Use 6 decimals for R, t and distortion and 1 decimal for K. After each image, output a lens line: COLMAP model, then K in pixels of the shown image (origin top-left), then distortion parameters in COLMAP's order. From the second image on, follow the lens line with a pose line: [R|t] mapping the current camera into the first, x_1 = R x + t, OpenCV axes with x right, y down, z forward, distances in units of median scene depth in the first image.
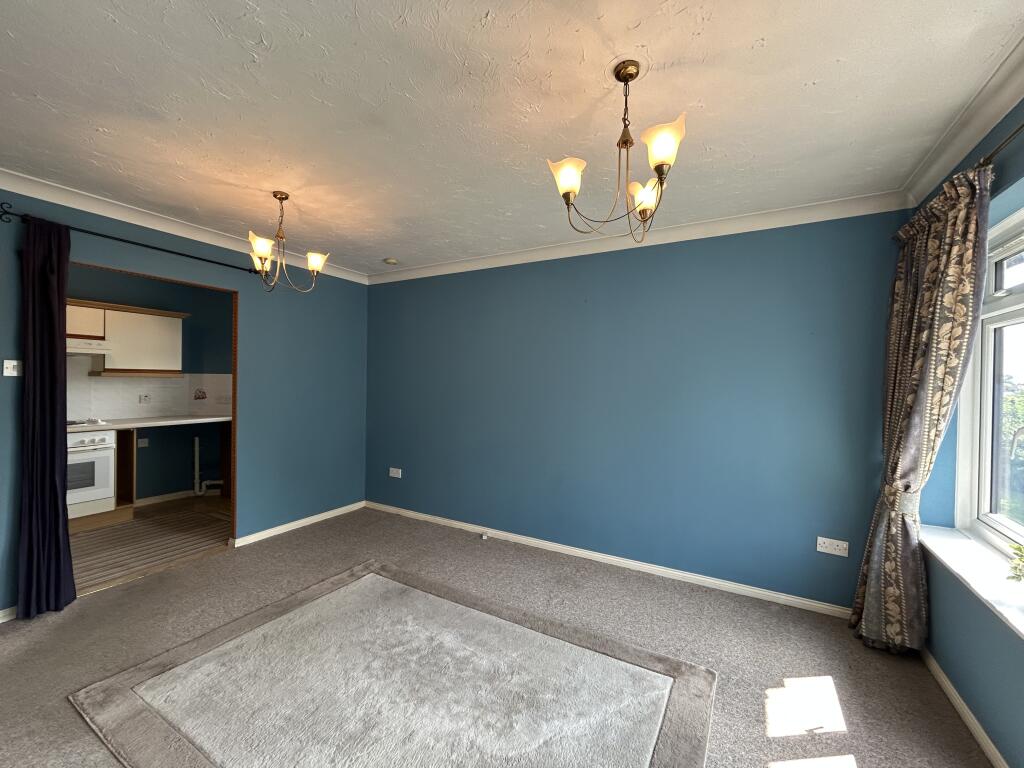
lens RADIAL K [[417.7, 0, 509.5], [0, 417.7, 381.6], [0, 0, 1]] dist [0.001436, 0.000057]
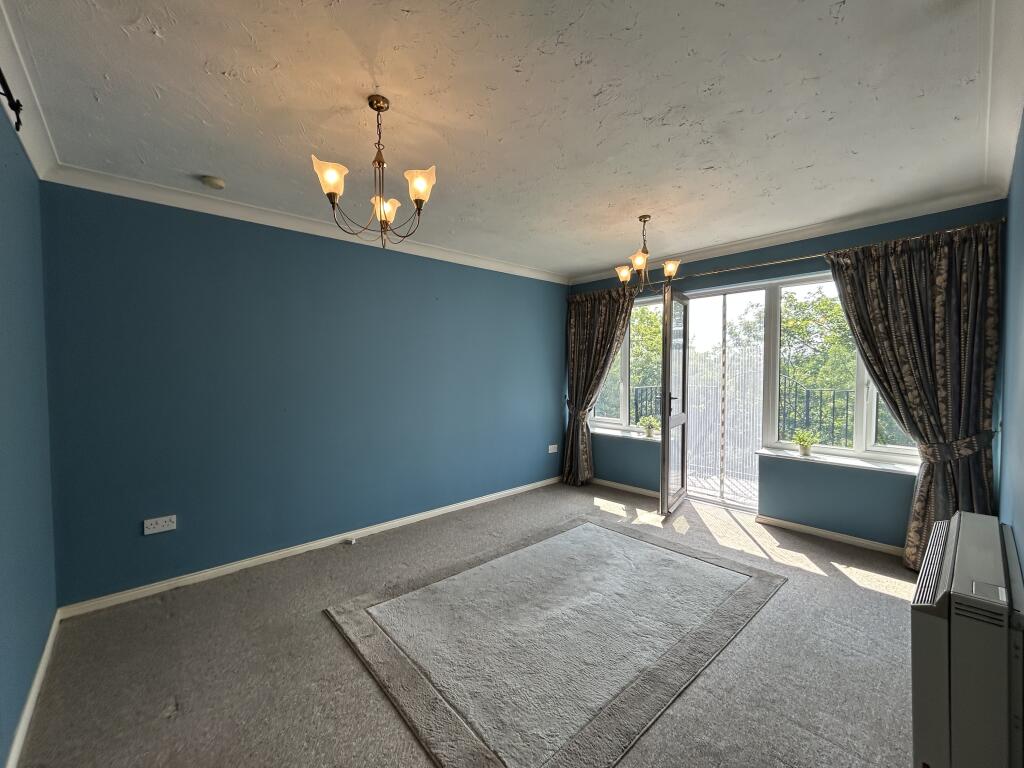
lens RADIAL K [[417.7, 0, 509.5], [0, 417.7, 381.6], [0, 0, 1]] dist [0.001436, 0.000057]
pose [[0.319256, -0.045476, 0.946577, -1.138550], [0.014520, 0.998965, 0.043095, -0.009840], [-0.947557, -0.000014, 0.319586, 0.562621]]
